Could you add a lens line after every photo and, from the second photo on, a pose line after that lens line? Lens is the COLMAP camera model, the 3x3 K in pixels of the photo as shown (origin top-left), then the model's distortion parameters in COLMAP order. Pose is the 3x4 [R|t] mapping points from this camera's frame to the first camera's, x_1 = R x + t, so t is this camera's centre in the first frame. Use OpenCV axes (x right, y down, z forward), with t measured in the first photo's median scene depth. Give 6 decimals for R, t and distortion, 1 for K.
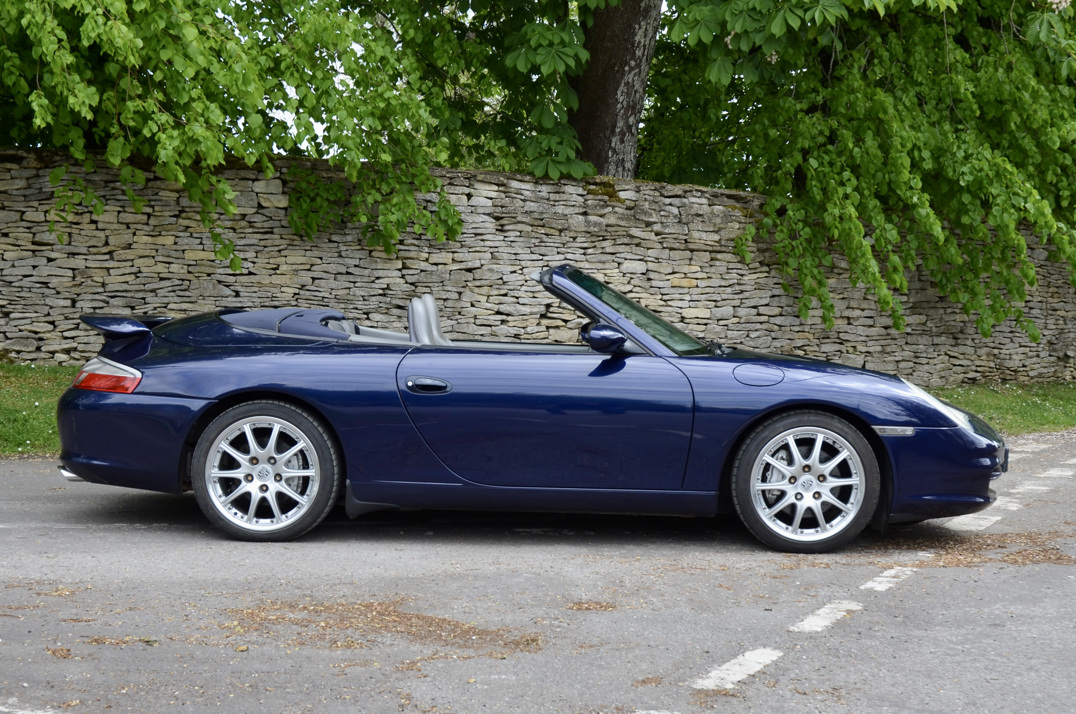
lens RADIAL K [[1888.3, 0, 537.7], [0, 1888.3, 397.6], [0, 0, 1]] dist [0.030641, 0.316914]
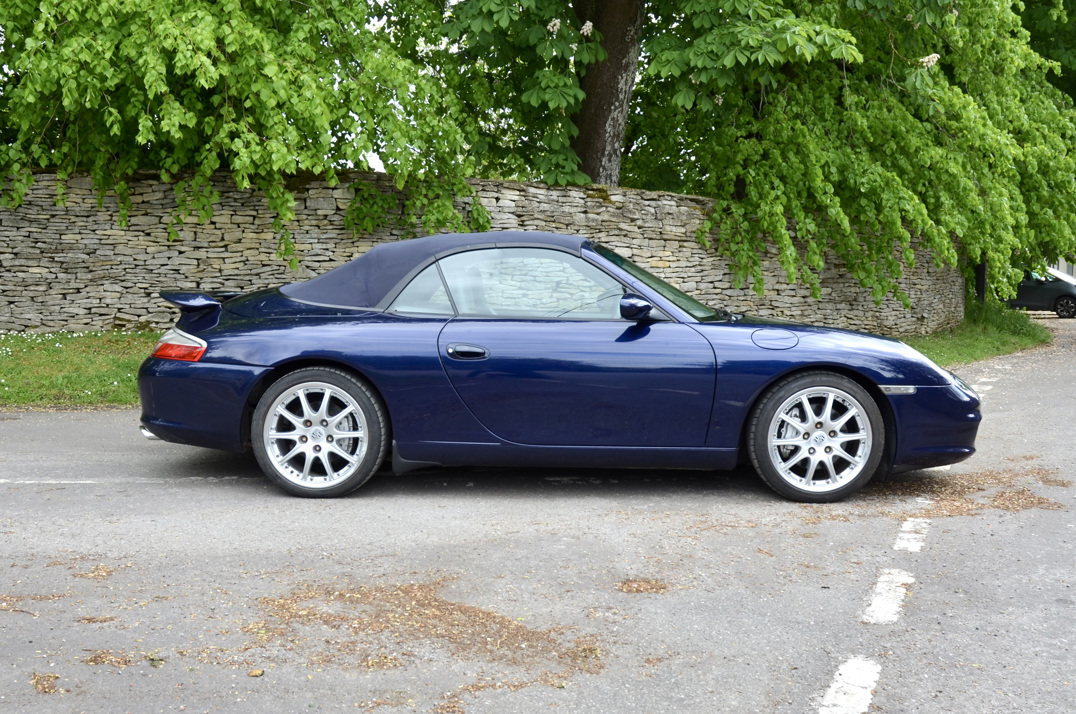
lens RADIAL K [[1152.0, 0, 536.3], [0, 1152.0, 345.6], [0, 0, 1]] dist [-0.239153, 0.336668]
pose [[0.999943, -0.010510, 0.001819, -0.012359], [0.010507, 0.999943, 0.001811, -0.006634], [-0.001838, -0.001792, 0.999997, 0.213492]]
